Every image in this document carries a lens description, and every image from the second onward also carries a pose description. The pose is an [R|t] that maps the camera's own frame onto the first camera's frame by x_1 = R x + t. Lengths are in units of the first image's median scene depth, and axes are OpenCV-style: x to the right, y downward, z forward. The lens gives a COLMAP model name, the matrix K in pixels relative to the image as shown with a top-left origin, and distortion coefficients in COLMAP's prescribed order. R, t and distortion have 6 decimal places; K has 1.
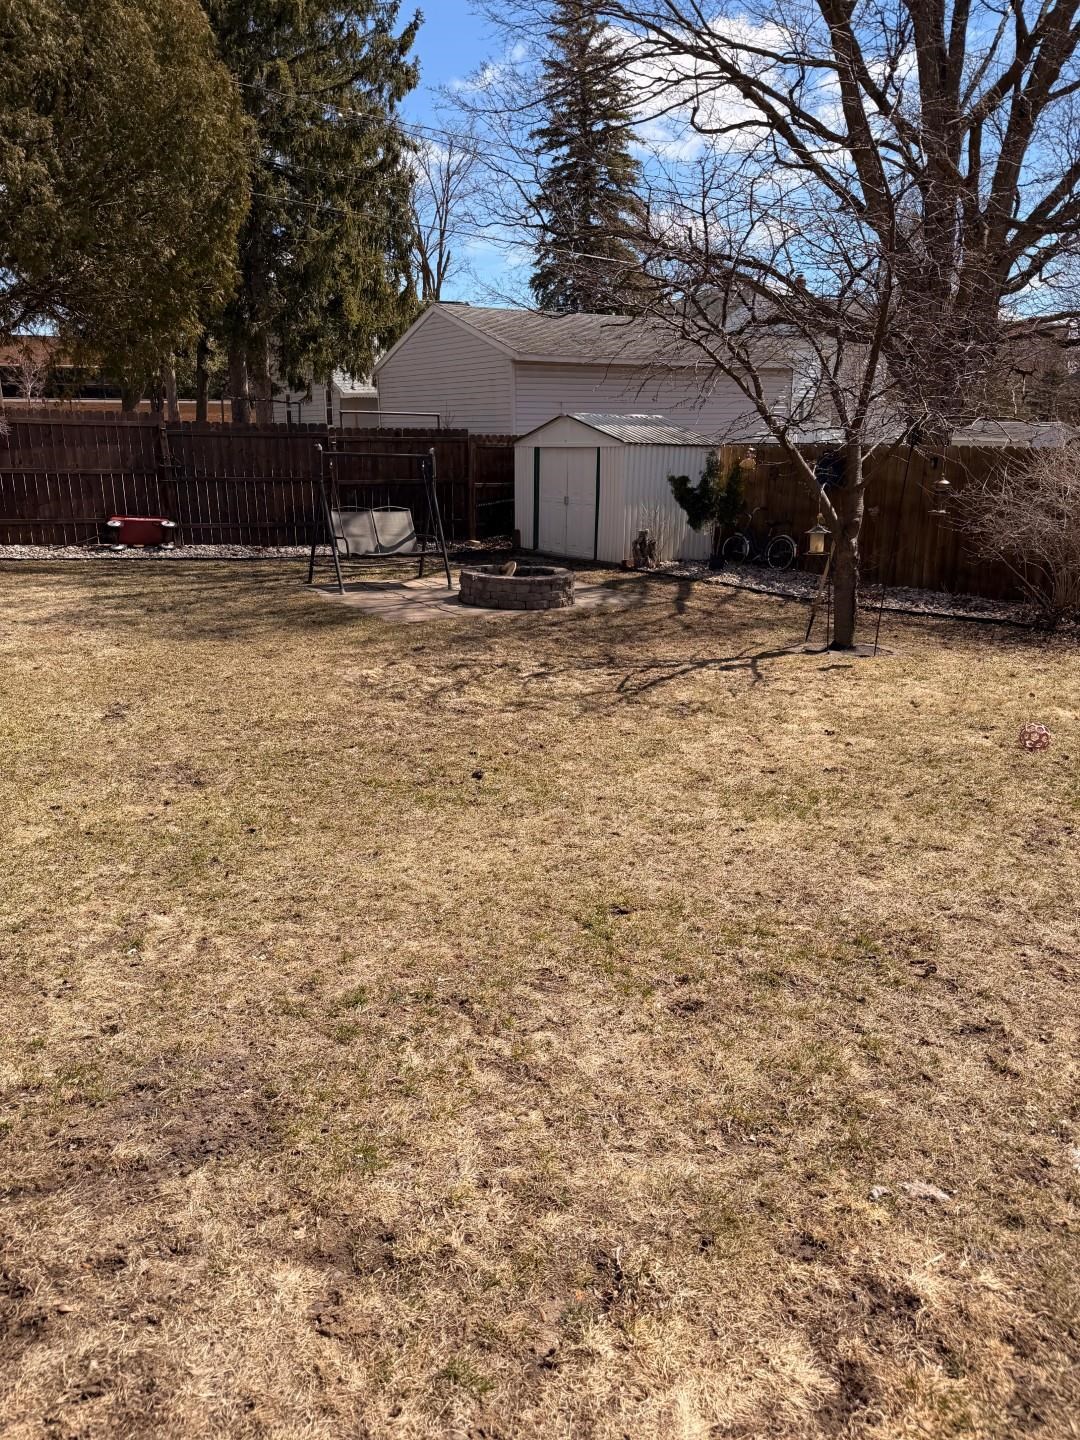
lens RADIAL K [[1021.9, 0, 541.9], [0, 1021.9, 722.1], [0, 0, 1]] dist [0.073250, -0.084716]
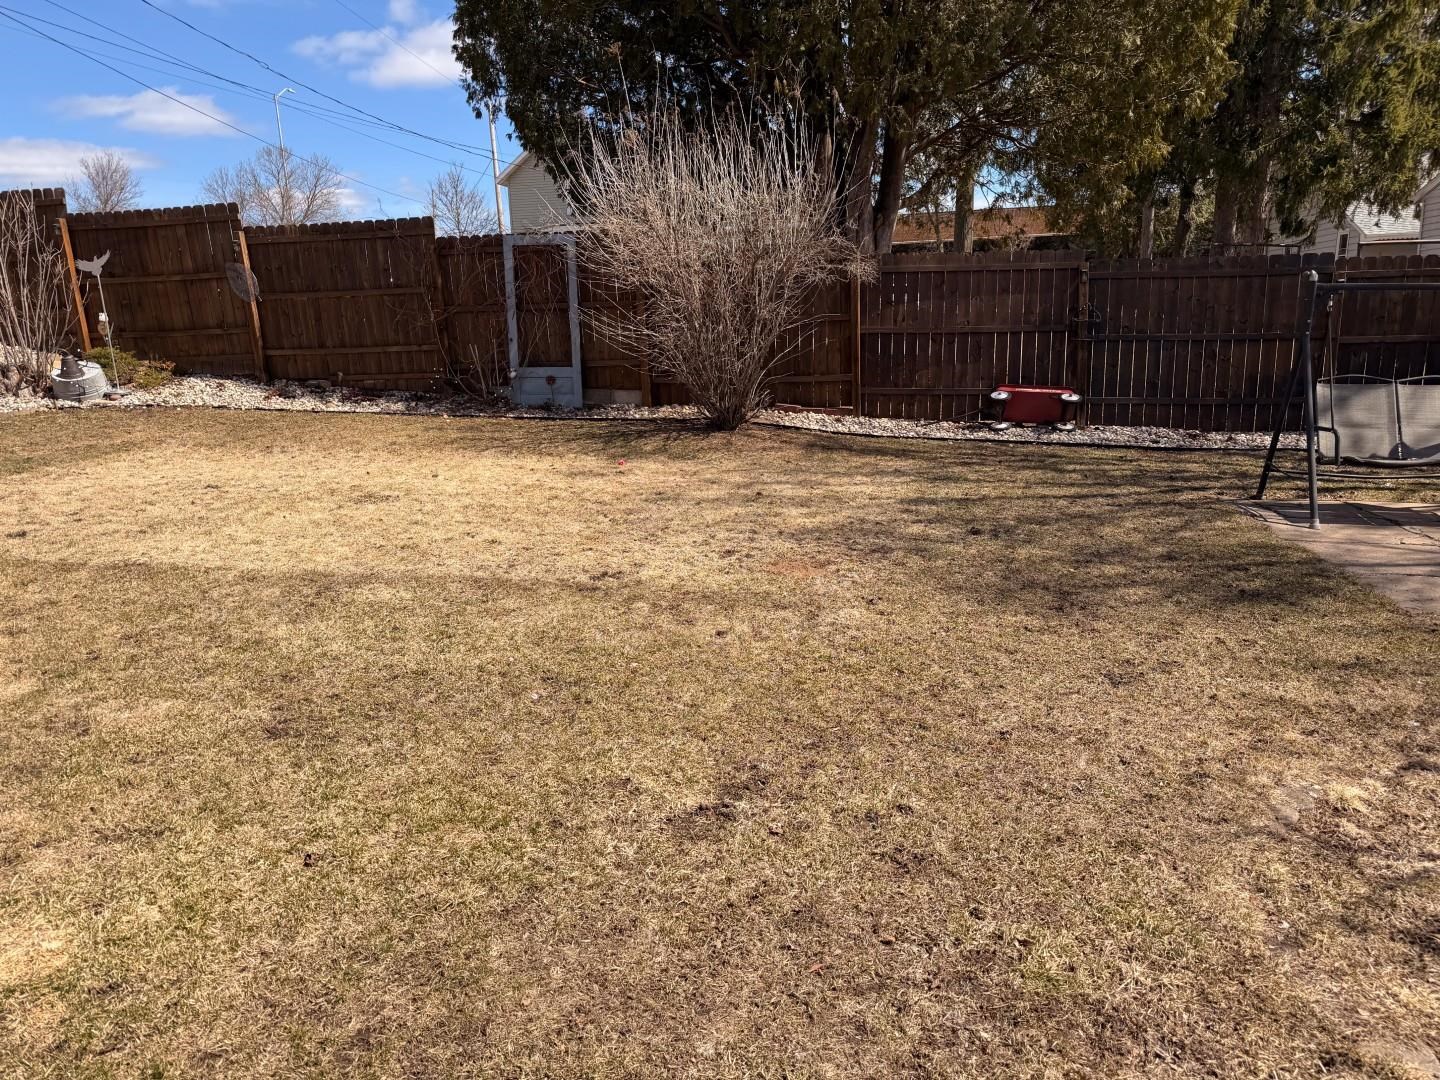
lens RADIAL K [[1021.9, 0, 763.9], [0, 1021.9, 539.2], [0, 0, 1]] dist [0.073250, -0.084716]
pose [[0.771599, 0.118696, -0.624937, -0.058512], [-0.149193, 0.988802, 0.003600, -0.062748], [0.618366, 0.090459, 0.780667, 0.304768]]
